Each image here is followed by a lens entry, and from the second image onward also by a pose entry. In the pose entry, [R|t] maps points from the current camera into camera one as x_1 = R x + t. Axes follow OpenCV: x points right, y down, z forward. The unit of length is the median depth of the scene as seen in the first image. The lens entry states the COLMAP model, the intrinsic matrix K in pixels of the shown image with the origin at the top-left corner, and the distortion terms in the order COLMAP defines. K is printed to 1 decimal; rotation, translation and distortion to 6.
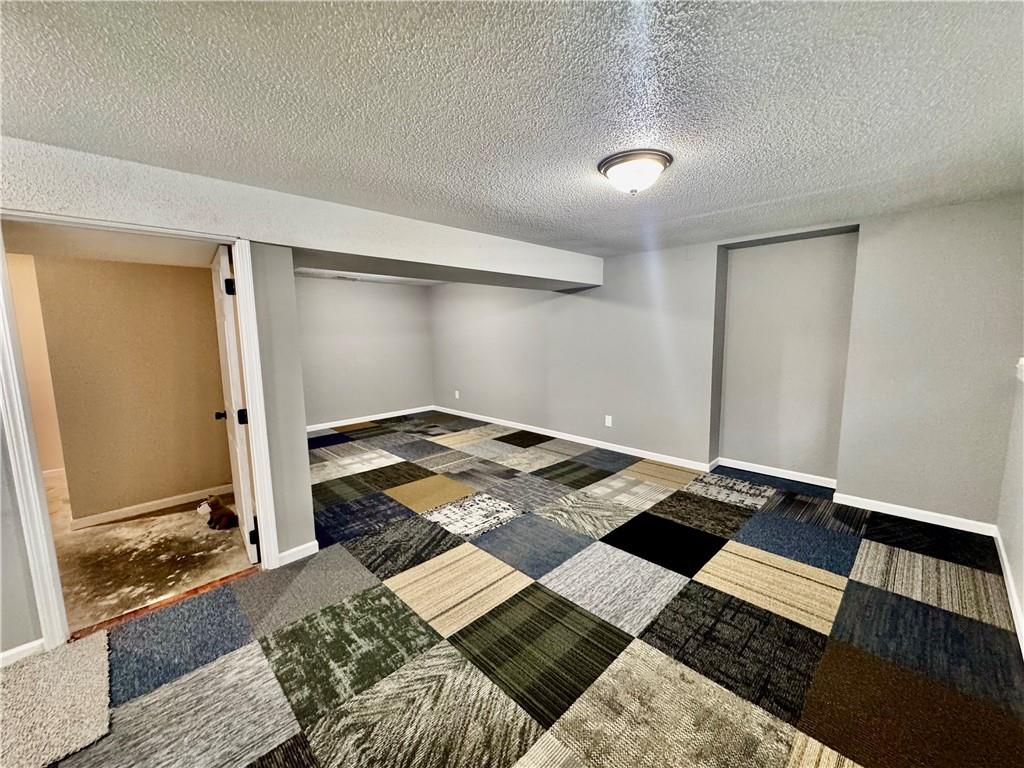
lens RADIAL K [[408.7, 0, 510.4], [0, 408.7, 384.3], [0, 0, 1]] dist [-0.003012, 0.000210]
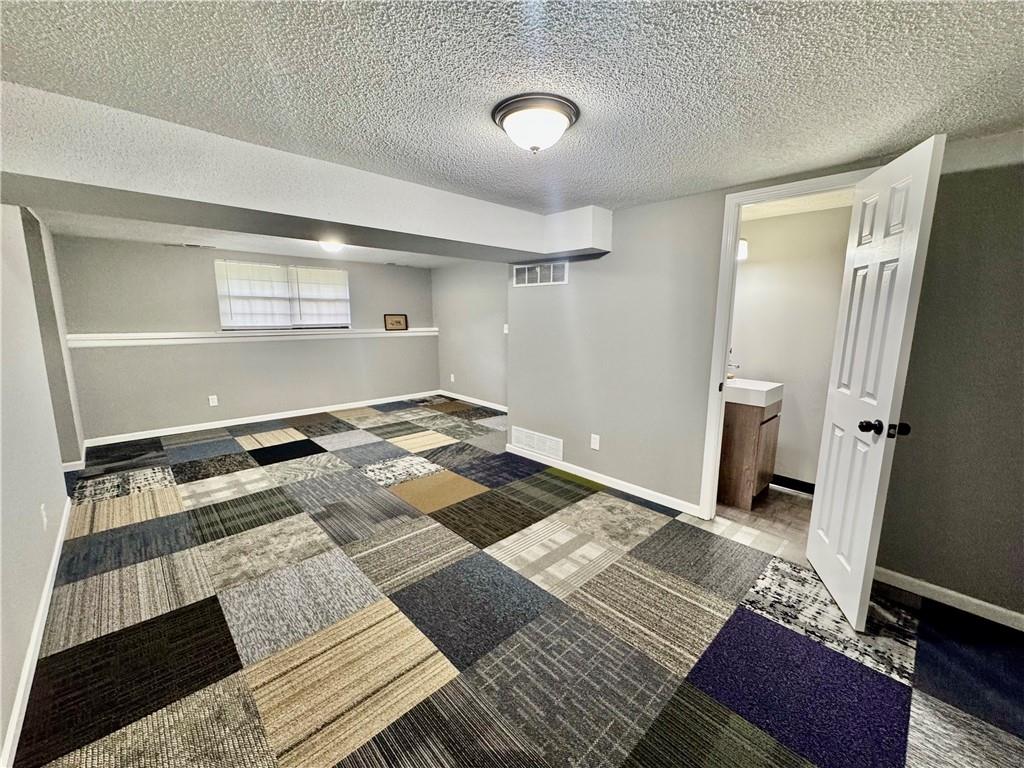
lens RADIAL K [[408.7, 0, 513.6], [0, 408.7, 389.0], [0, 0, 1]] dist [-0.003012, 0.000210]
pose [[-0.999960, 0.008051, 0.003797, -0.437674], [0.008823, 0.952867, 0.303260, -0.273429], [-0.001177, 0.303281, -0.952900, 2.128962]]
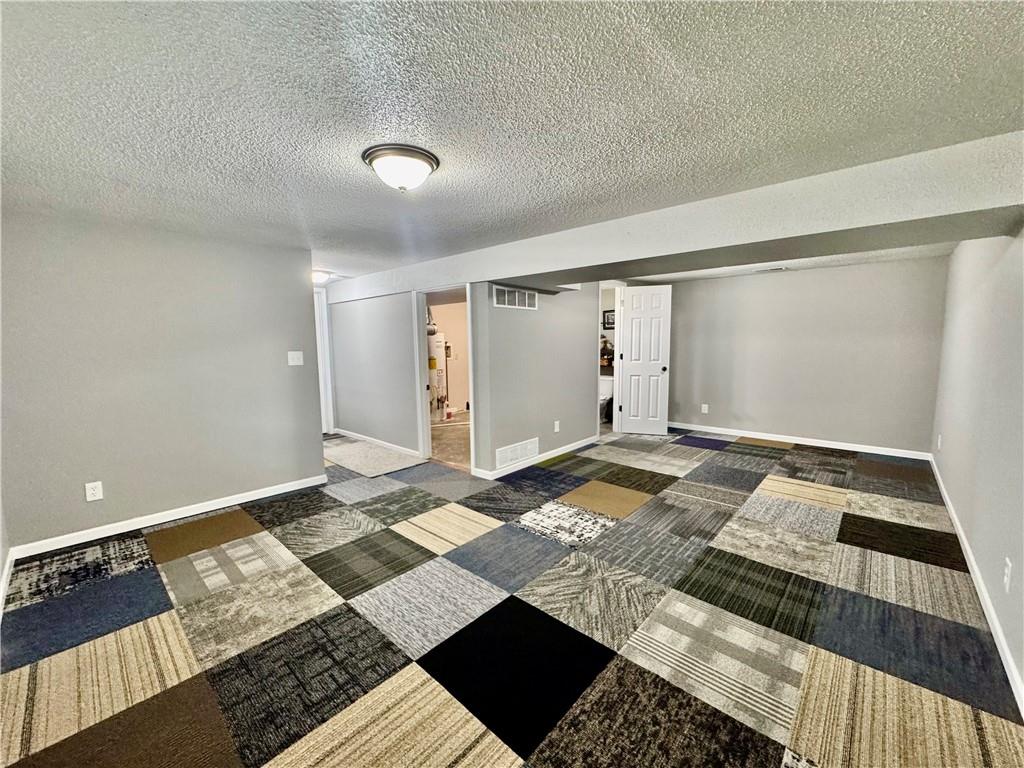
lens RADIAL K [[408.7, 0, 509.9], [0, 408.7, 385.1], [0, 0, 1]] dist [-0.003012, 0.000210]
pose [[0.061034, 0.122812, -0.990551, 0.846925], [-0.119000, 0.986219, 0.114943, -0.101321], [0.991017, 0.110860, 0.074808, 0.788553]]
